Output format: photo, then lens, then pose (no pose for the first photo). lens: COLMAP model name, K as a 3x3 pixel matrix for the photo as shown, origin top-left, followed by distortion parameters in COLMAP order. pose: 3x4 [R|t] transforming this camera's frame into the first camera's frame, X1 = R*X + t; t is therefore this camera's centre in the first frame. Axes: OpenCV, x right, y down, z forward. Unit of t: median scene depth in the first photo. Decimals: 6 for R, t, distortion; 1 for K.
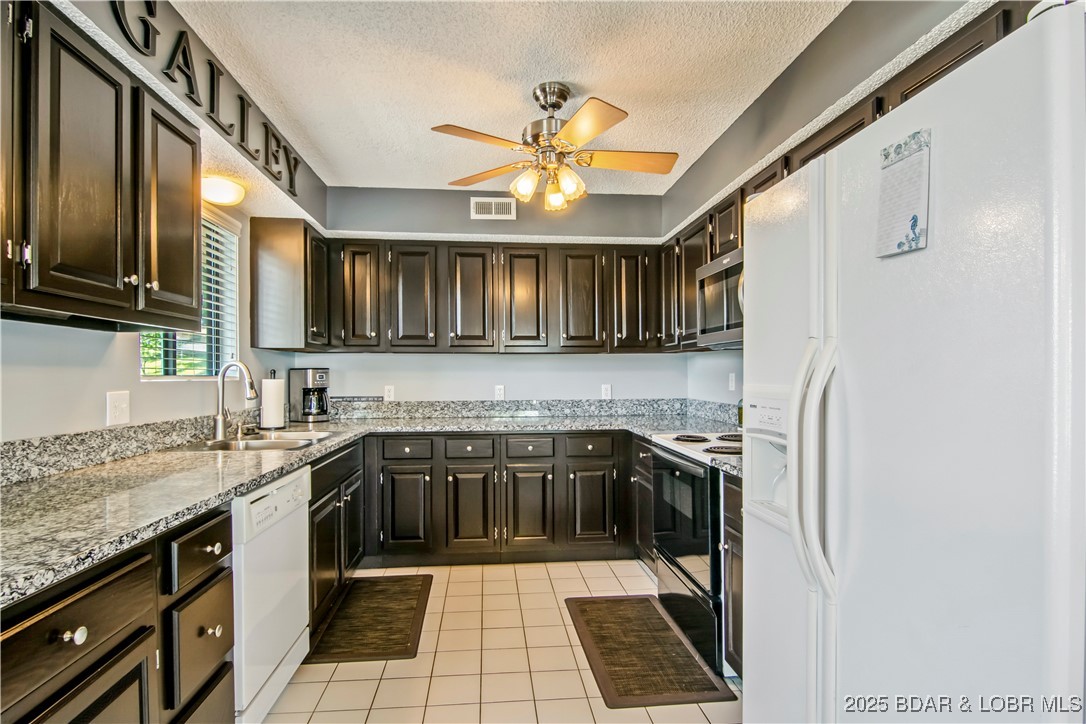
lens RADIAL K [[552.1, 0, 539.5], [0, 552.1, 376.9], [0, 0, 1]] dist [-0.000445, -0.000156]
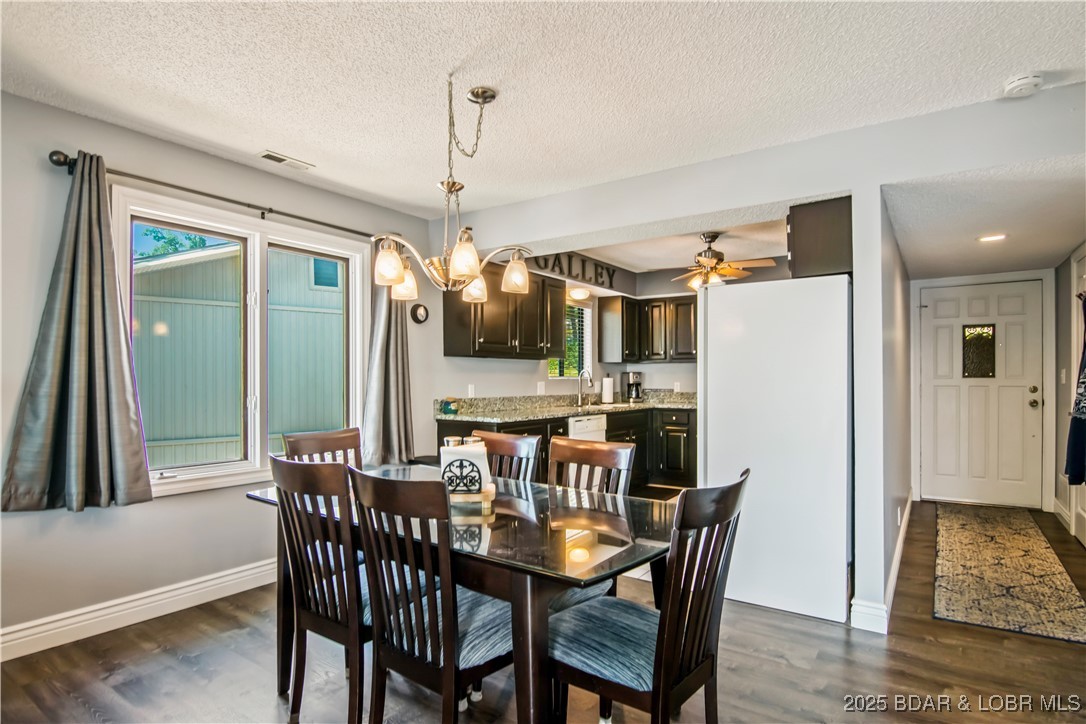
lens RADIAL K [[578.2, 0, 541.1], [0, 578.2, 378.3], [0, 0, 1]] dist [0.000207, -0.000135]
pose [[0.761821, 0.001275, -0.647786, 0.670493], [-0.001486, 0.999999, 0.000222, 0.003943], [0.647786, 0.000794, 0.761822, -0.724743]]
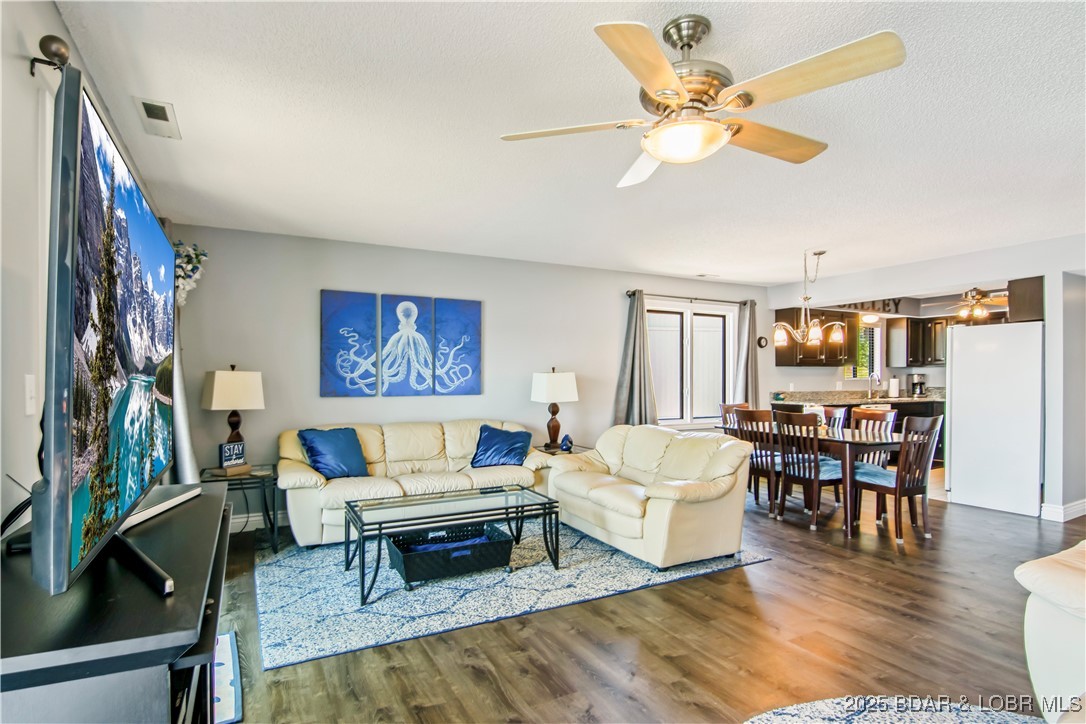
lens RADIAL K [[554.0, 0, 540.6], [0, 554.0, 389.9], [0, 0, 1]] dist [-0.001154, -0.000671]
pose [[0.383094, 0.017201, -0.923549, 1.321822], [0.003173, 0.999796, 0.019937, -0.001198], [0.923704, -0.010568, 0.382961, -1.585718]]
